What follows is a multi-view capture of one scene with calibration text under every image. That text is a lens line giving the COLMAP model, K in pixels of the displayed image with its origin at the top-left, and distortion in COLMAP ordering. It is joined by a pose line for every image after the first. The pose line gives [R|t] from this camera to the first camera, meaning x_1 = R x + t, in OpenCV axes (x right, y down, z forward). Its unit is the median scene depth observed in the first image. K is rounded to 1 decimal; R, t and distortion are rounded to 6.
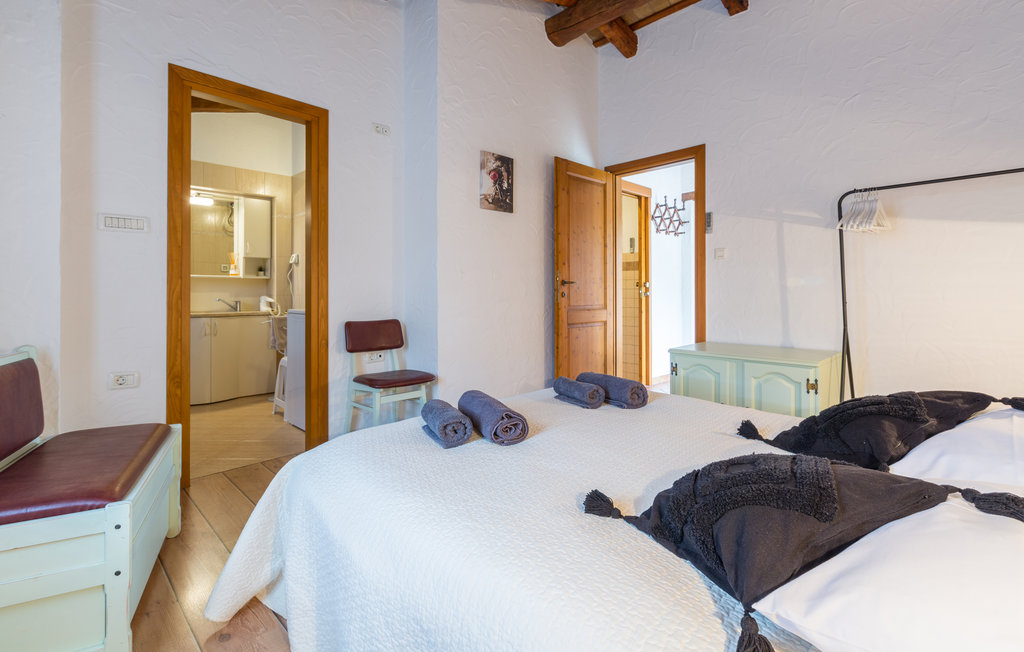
lens RADIAL K [[468.9, 0, 510.5], [0, 468.9, 289.7], [0, 0, 1]] dist [-0.000384, 0.000095]
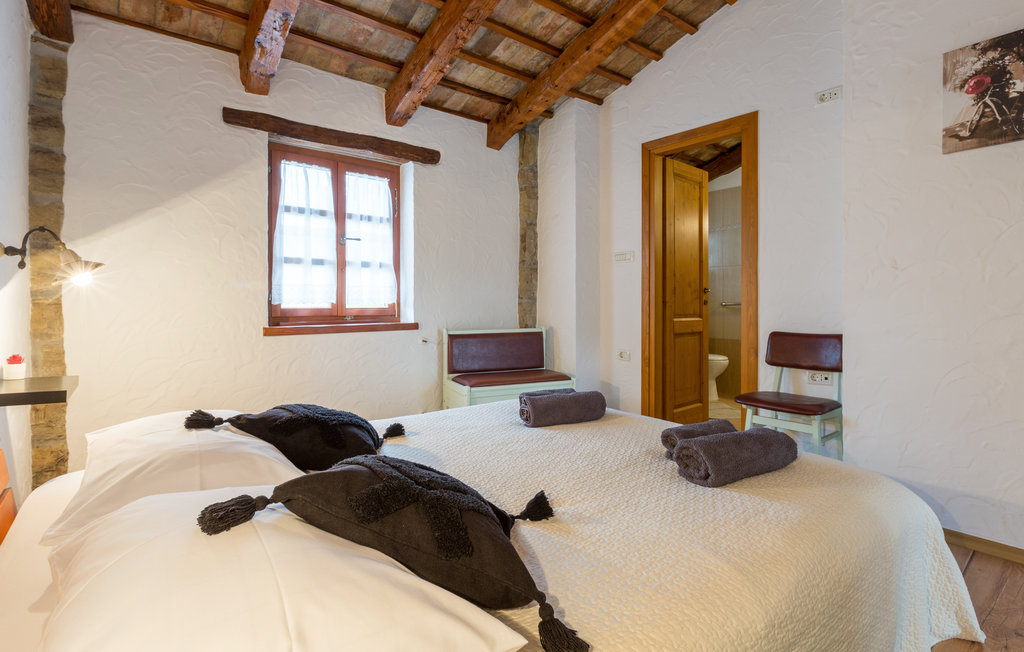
lens RADIAL K [[533.7, 0, 512.0], [0, 533.7, 321.8], [0, 0, 1]] dist [-0.000626, 0.000025]
pose [[-0.125057, 0.033350, -0.991589, 0.668161], [0.010278, 0.999425, 0.032317, 0.007670], [0.992096, -0.006150, -0.125328, 0.547769]]
